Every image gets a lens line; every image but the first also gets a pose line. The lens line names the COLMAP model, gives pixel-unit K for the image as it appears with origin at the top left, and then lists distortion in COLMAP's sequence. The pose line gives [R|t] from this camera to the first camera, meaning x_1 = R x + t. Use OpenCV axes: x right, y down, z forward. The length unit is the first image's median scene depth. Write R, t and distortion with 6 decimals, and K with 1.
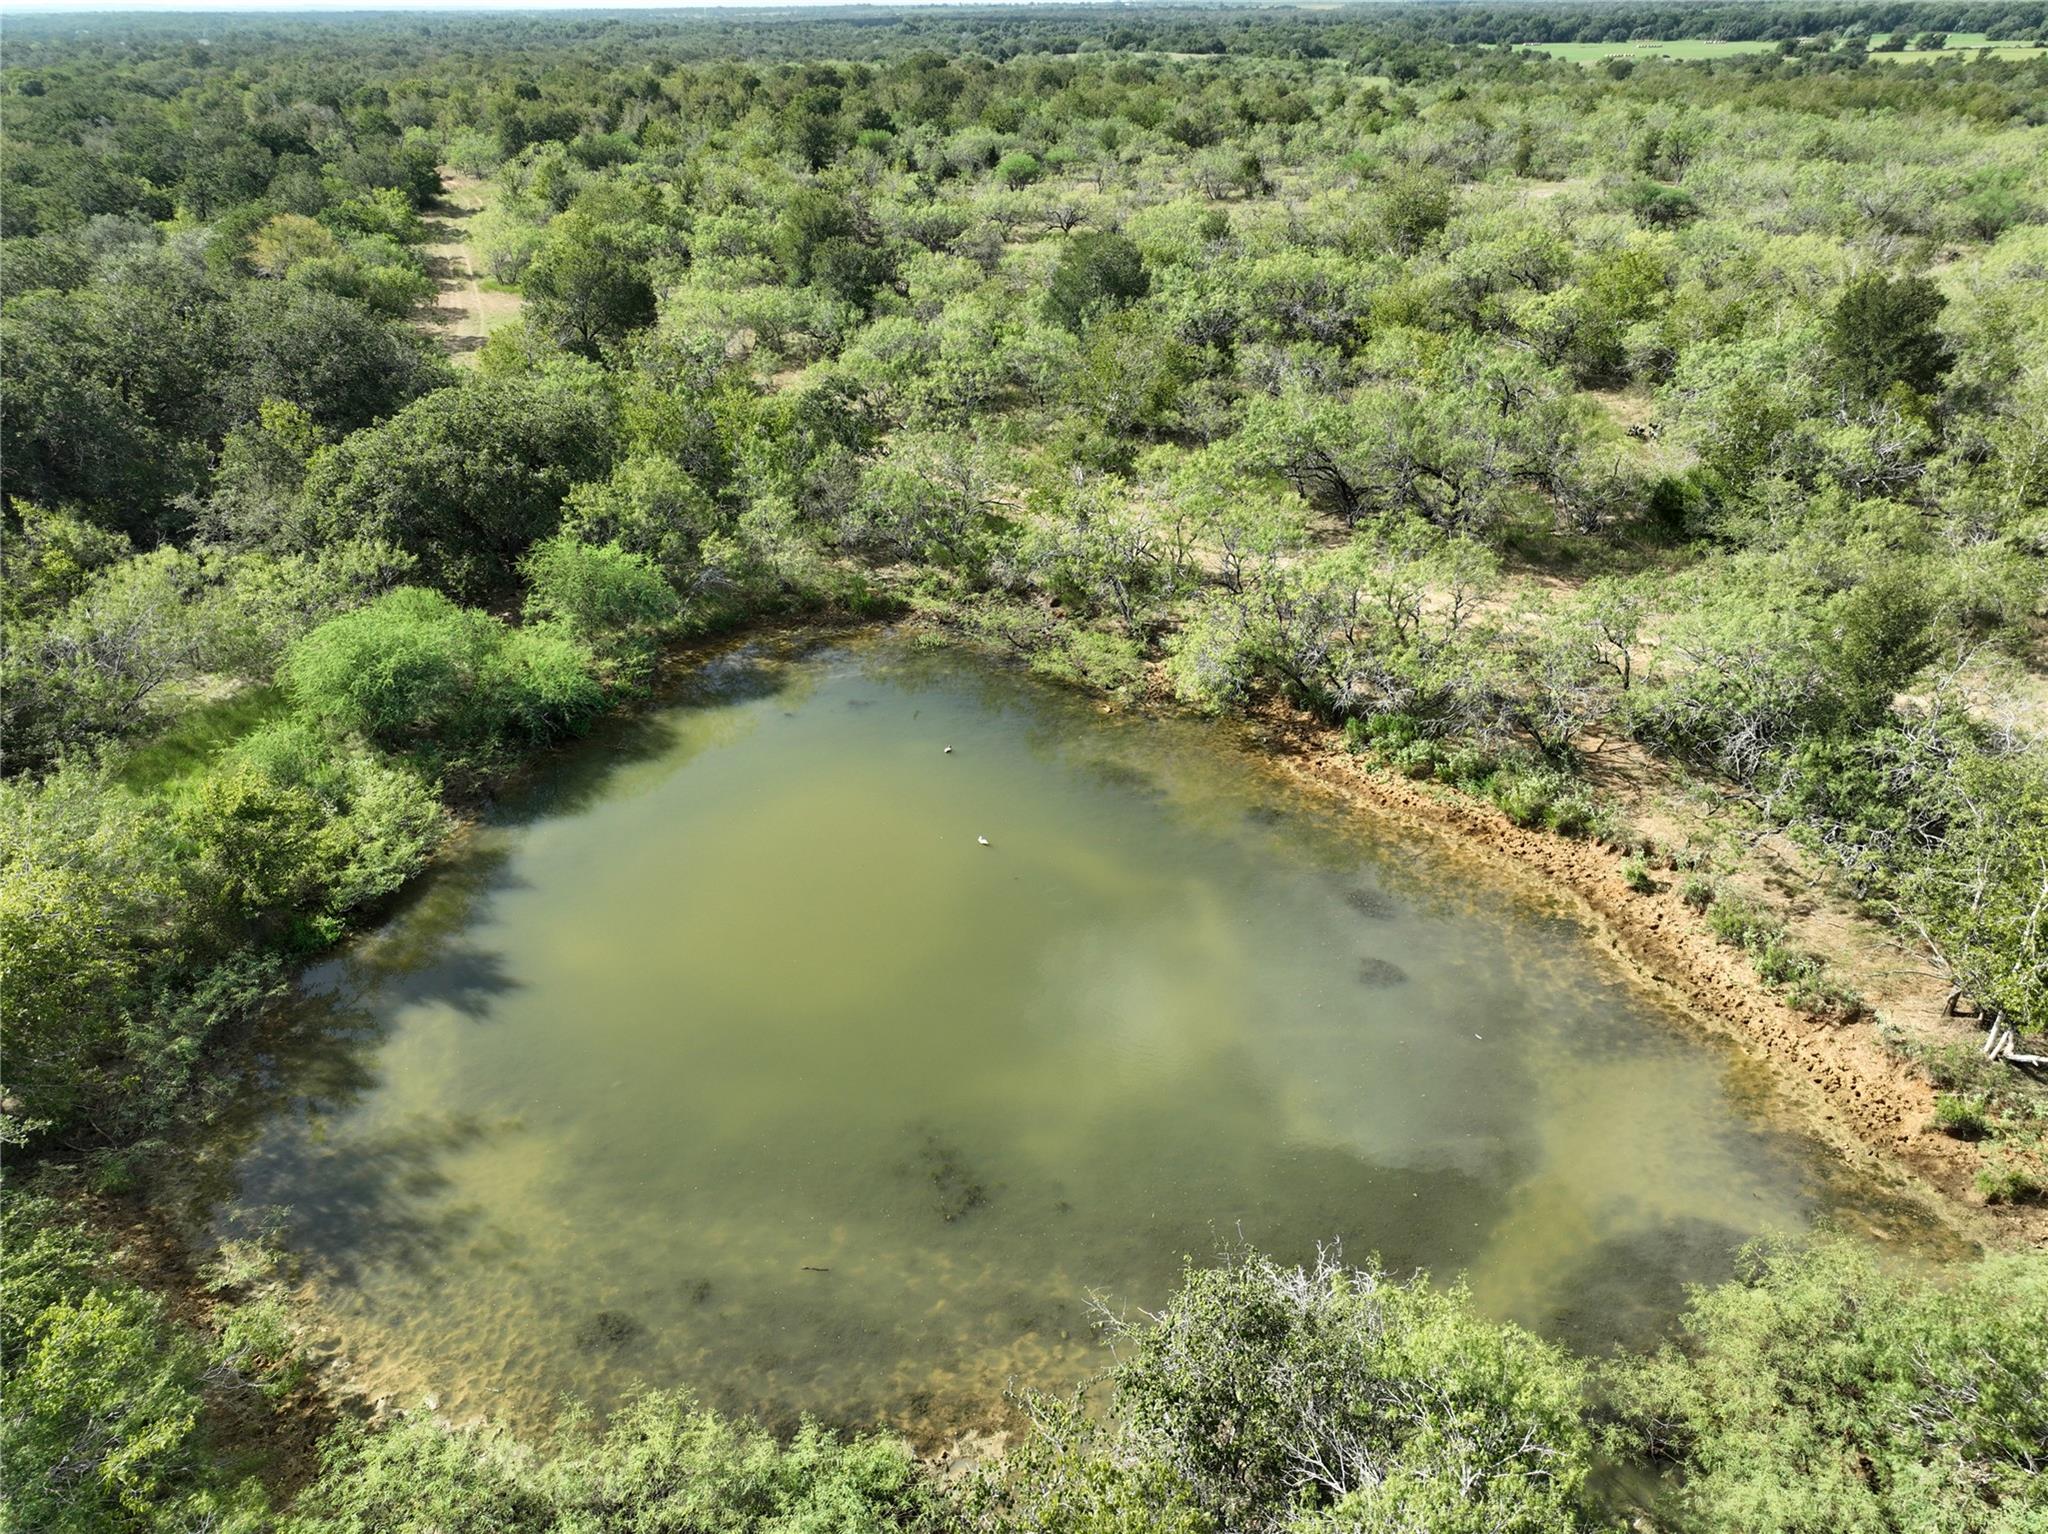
lens RADIAL K [[1446.9, 0, 1010.7], [0, 1446.9, 772.2], [0, 0, 1]] dist [-0.001664, 0.017585]
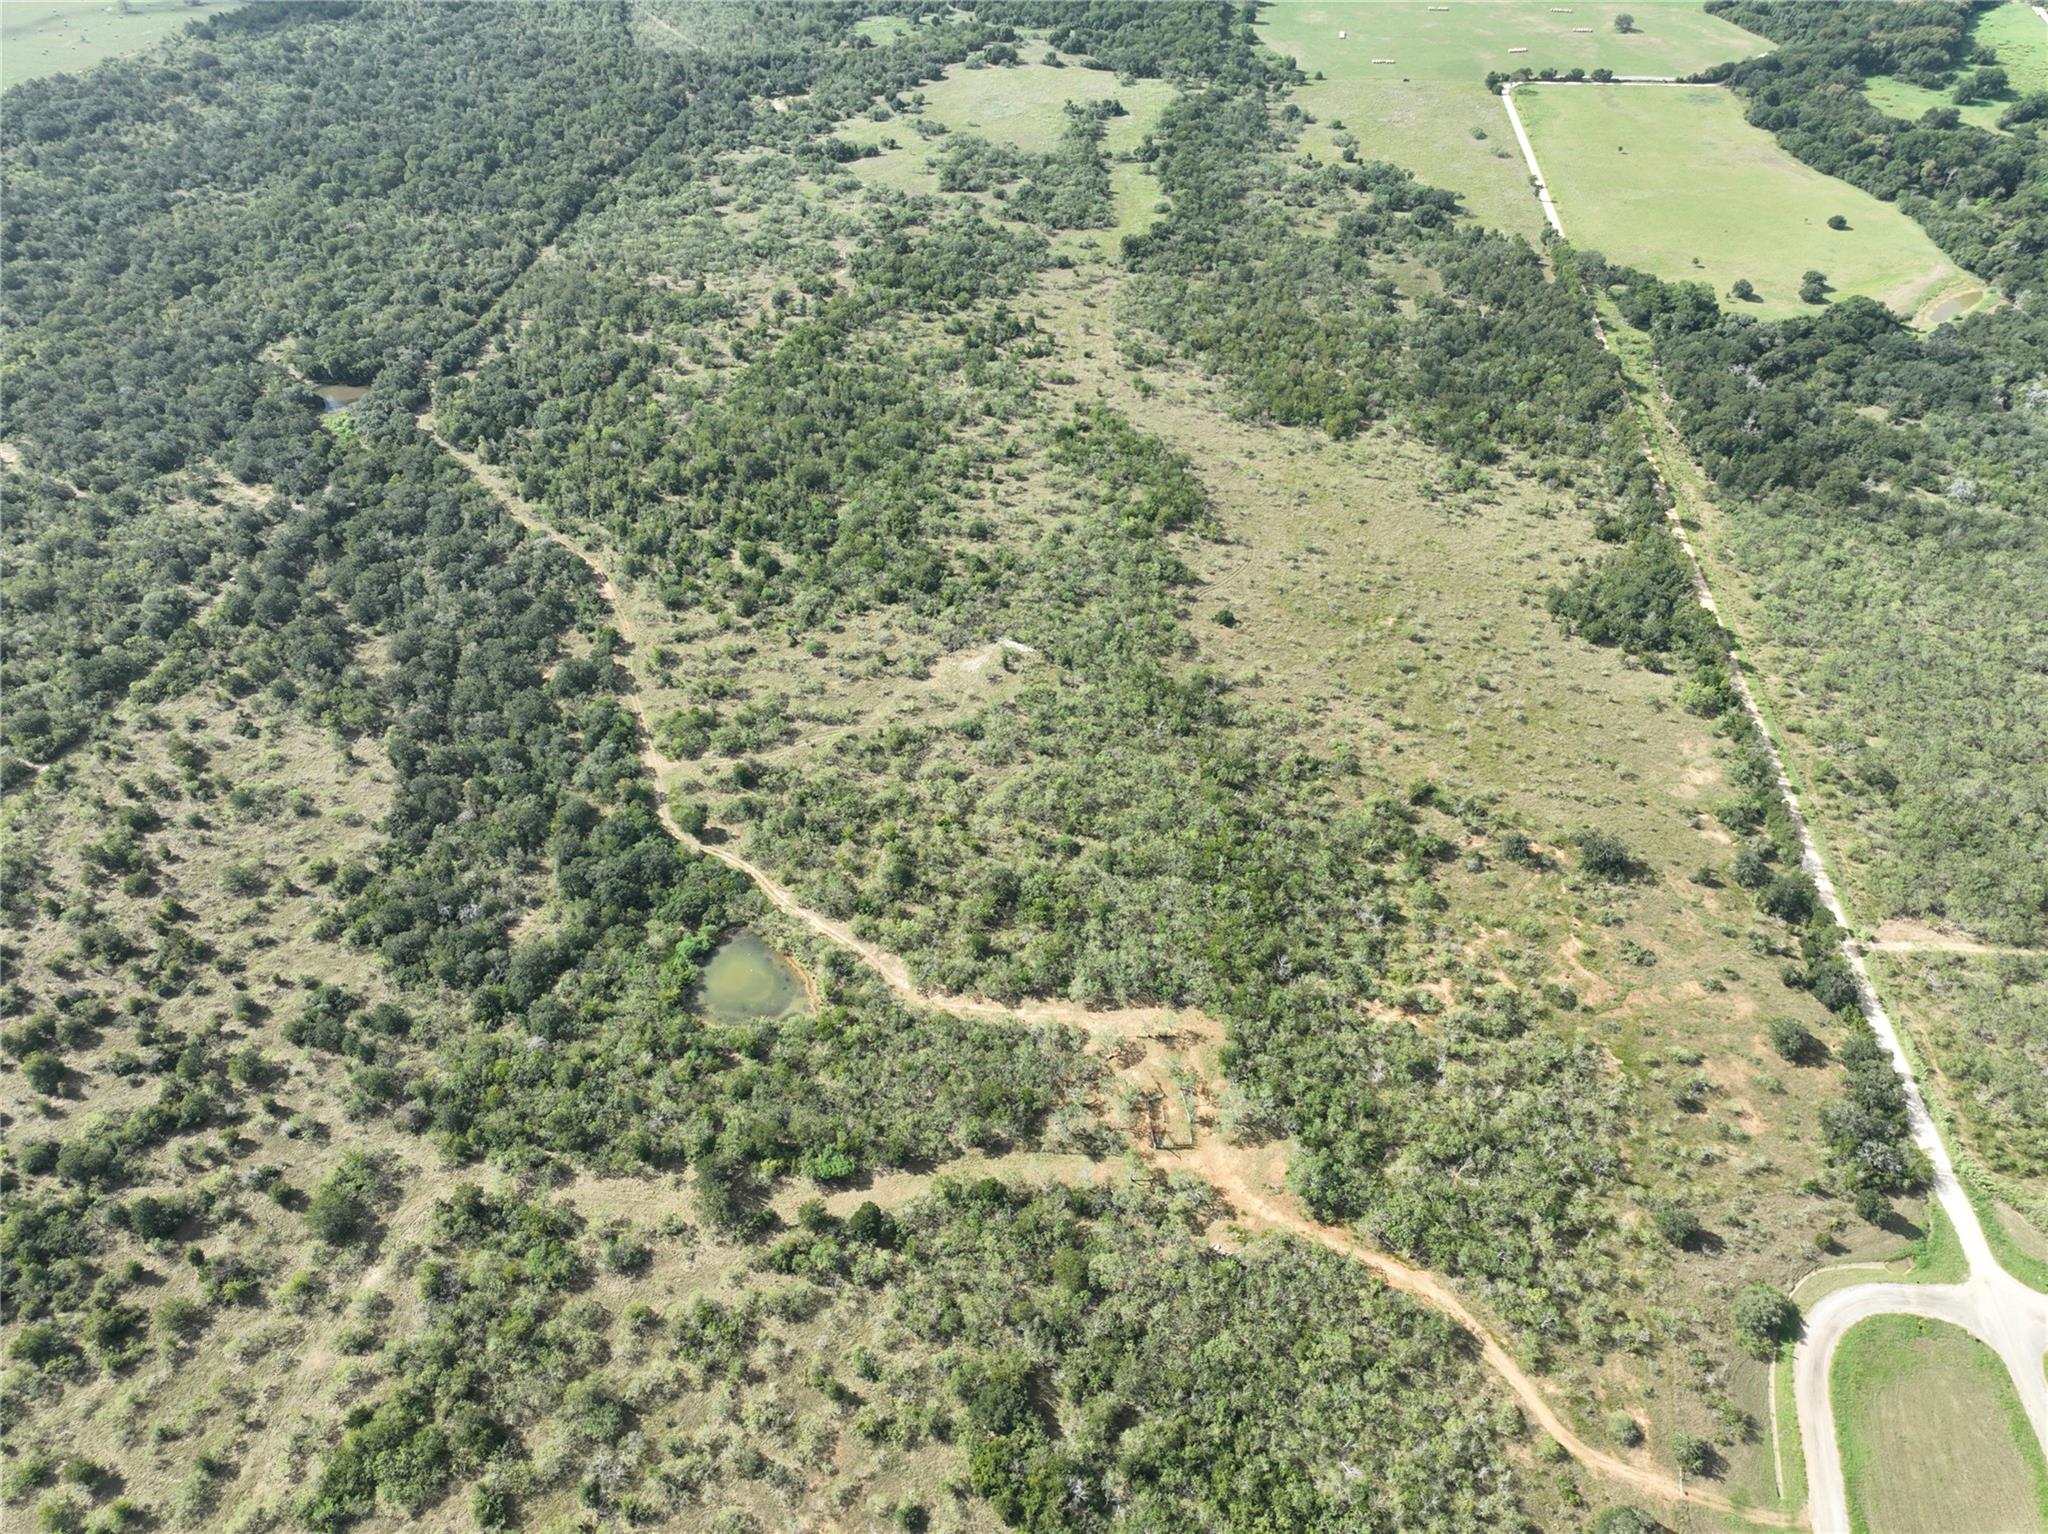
lens RADIAL K [[1446.9, 0, 1014.2], [0, 1446.9, 779.0], [0, 0, 1]] dist [-0.001664, 0.017585]
pose [[0.999988, 0.004741, 0.001579, 0.193636], [-0.004982, 0.970285, 0.241915, -0.400240], [-0.000386, -0.241920, 0.970296, -0.915051]]
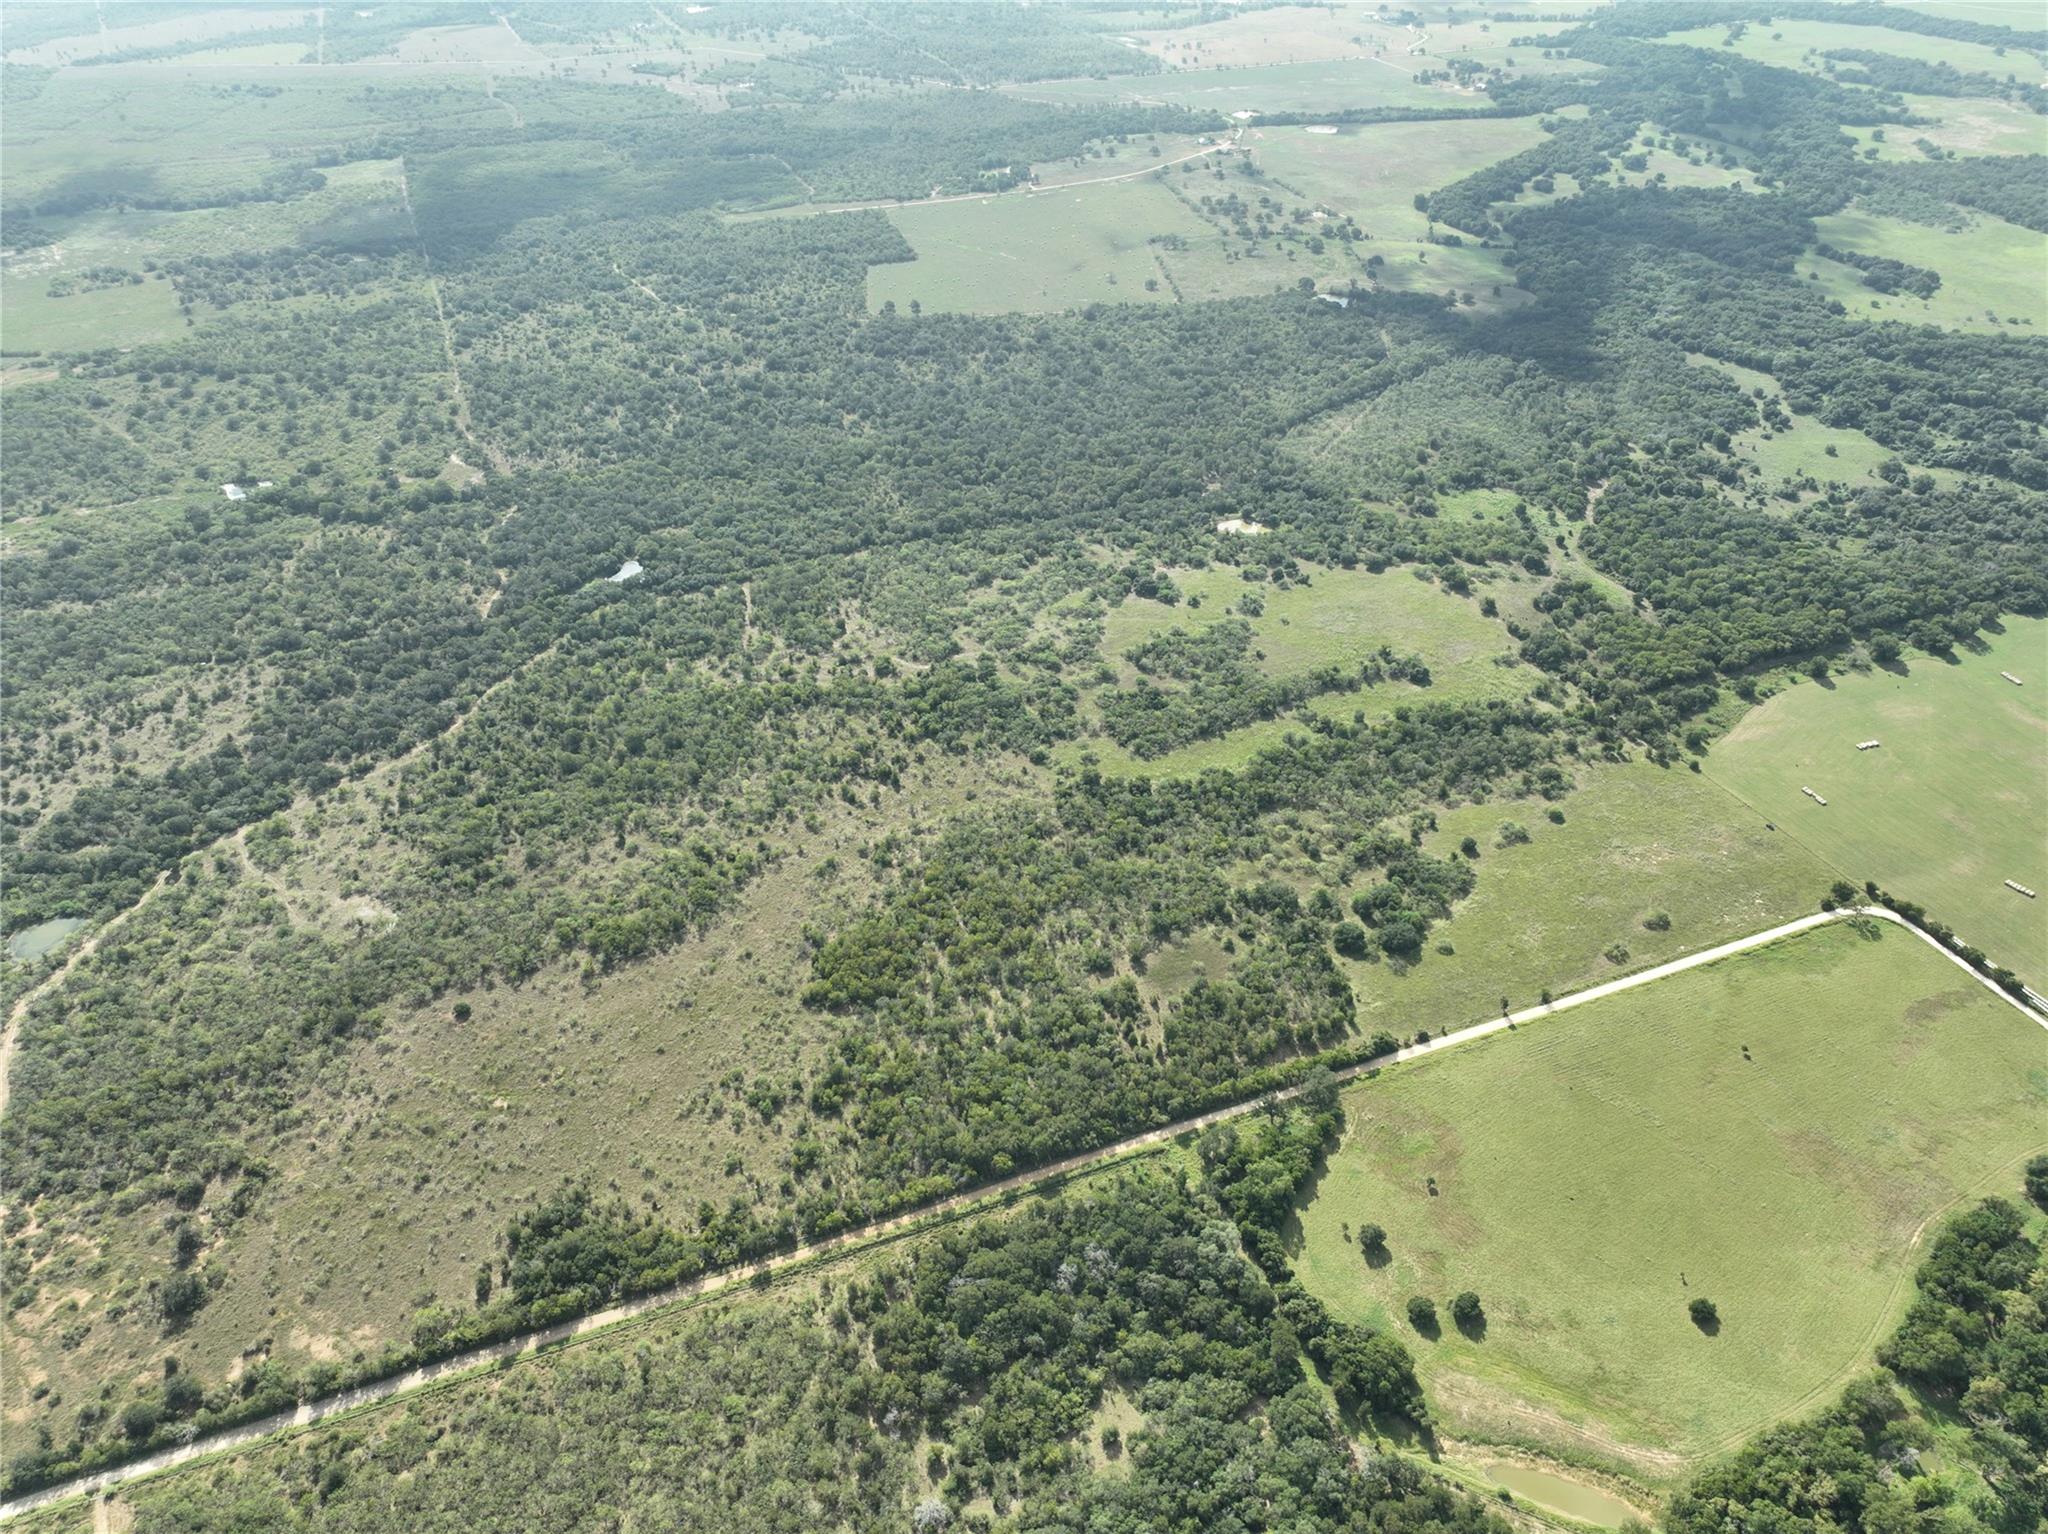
lens RADIAL K [[1446.9, 0, 1036.2], [0, 1446.9, 767.3], [0, 0, 1]] dist [-0.001664, 0.017585]
pose [[0.471733, 0.523984, -0.709161, 1.874465], [-0.408749, 0.842588, 0.350671, -1.398849], [0.781276, 0.124446, 0.611655, -0.078891]]
